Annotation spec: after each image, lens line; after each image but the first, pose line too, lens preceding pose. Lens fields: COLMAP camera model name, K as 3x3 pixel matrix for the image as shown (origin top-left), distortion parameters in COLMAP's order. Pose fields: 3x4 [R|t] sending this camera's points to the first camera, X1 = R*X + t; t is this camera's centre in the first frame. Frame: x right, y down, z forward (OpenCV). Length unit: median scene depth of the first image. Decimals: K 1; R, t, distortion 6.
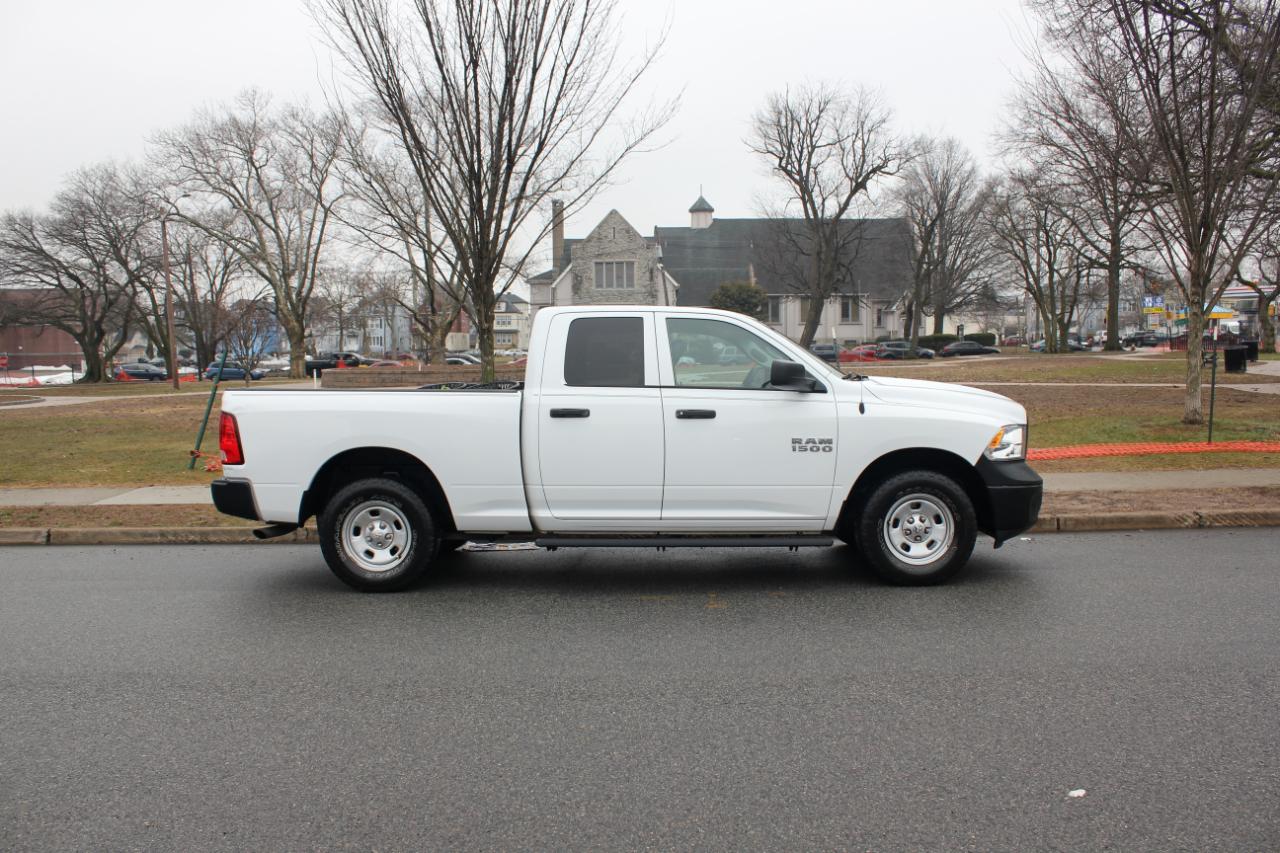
lens RADIAL K [[1071.9, 0, 640.4], [0, 1071.9, 428.2], [0, 0, 1]] dist [-0.153227, 0.117822]
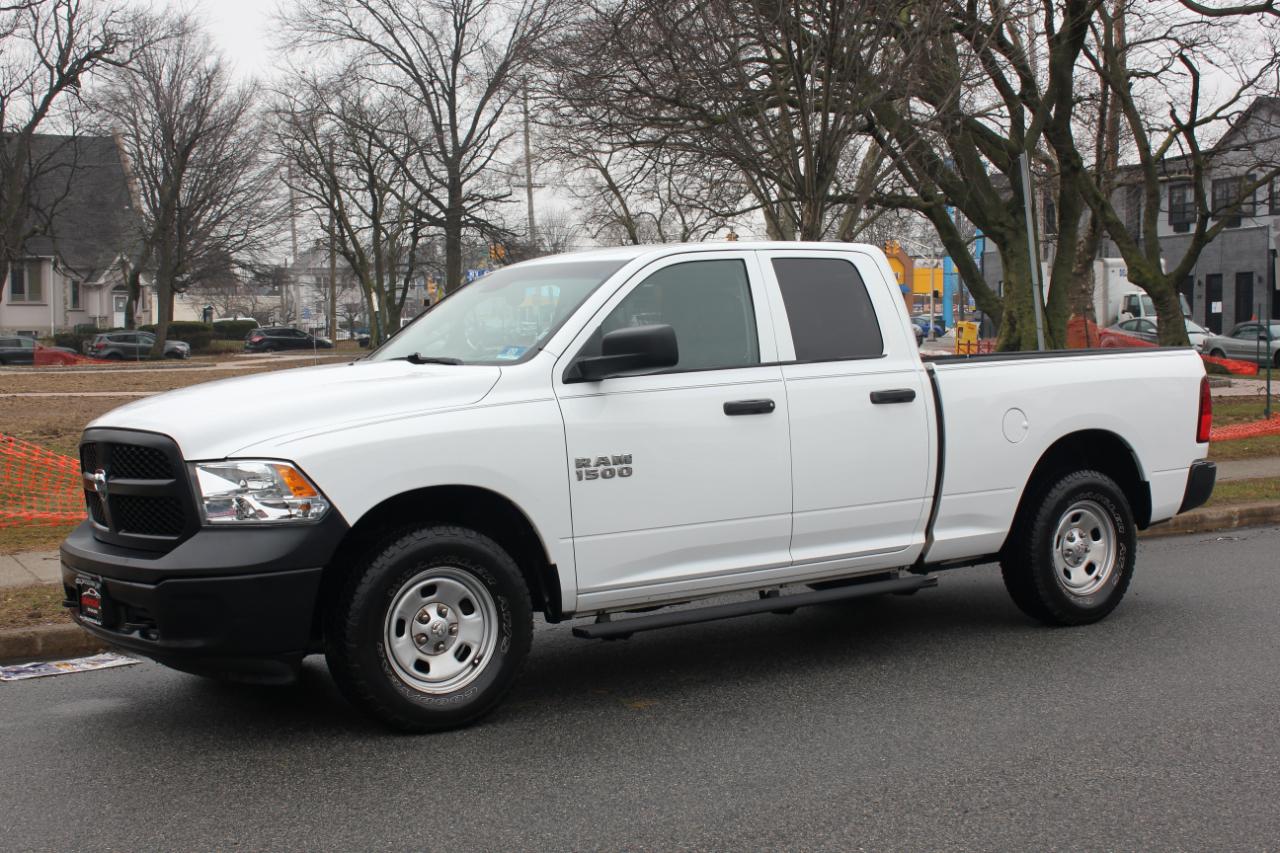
lens RADIAL K [[1666.7, 0, 645.6], [0, 1666.7, 428.6], [0, 0, 1]] dist [-0.087514, 0.159108]
pose [[0.834515, -0.021854, 0.550551, -0.046265], [0.036142, 0.999232, -0.015120, 0.001479], [-0.549798, 0.032515, 0.834664, 0.015122]]
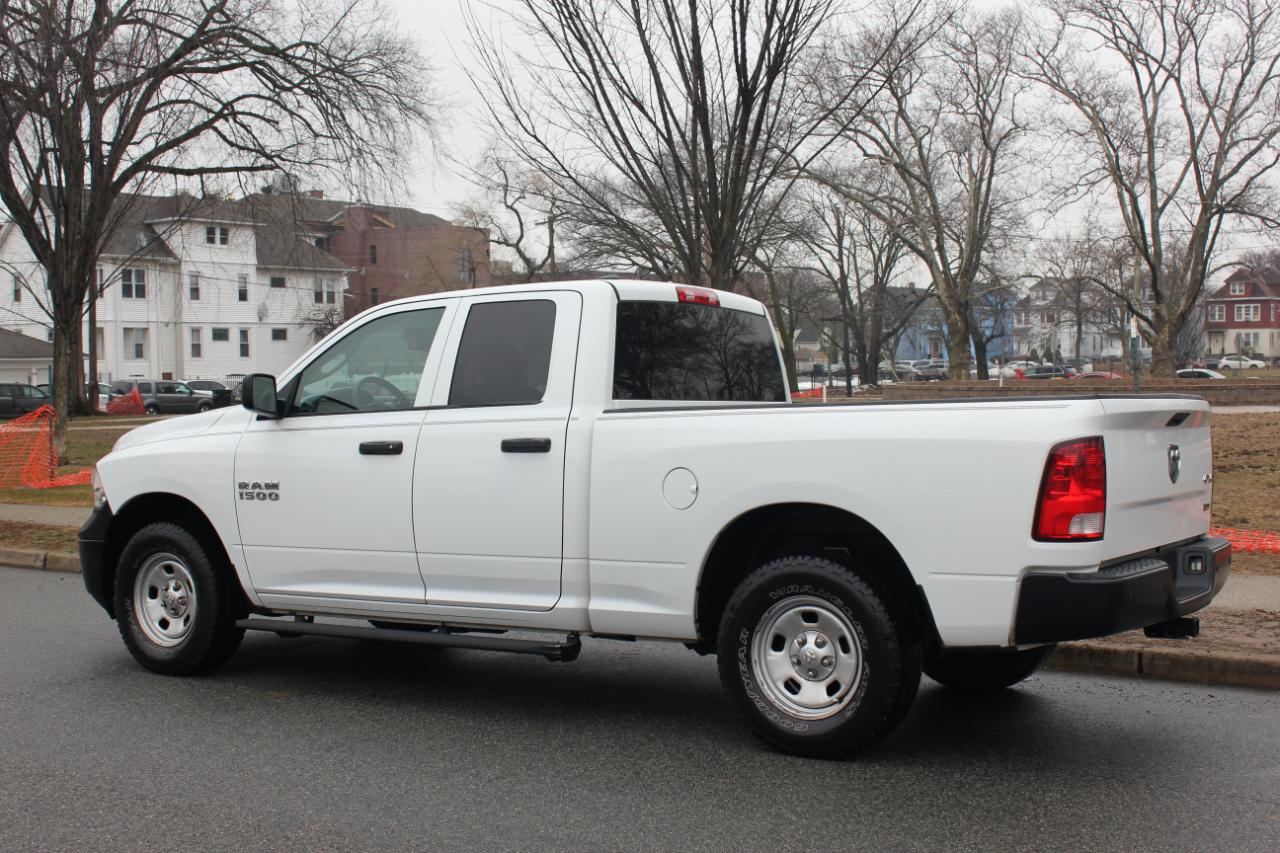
lens RADIAL K [[1588.9, 0, 642.1], [0, 1588.9, 426.2], [0, 0, 1]] dist [-0.075072, 0.055648]
pose [[0.830224, 0.023739, -0.556925, 0.089301], [-0.039697, 0.999074, -0.016592, -0.001575], [0.556015, 0.035884, 0.830397, 0.019786]]
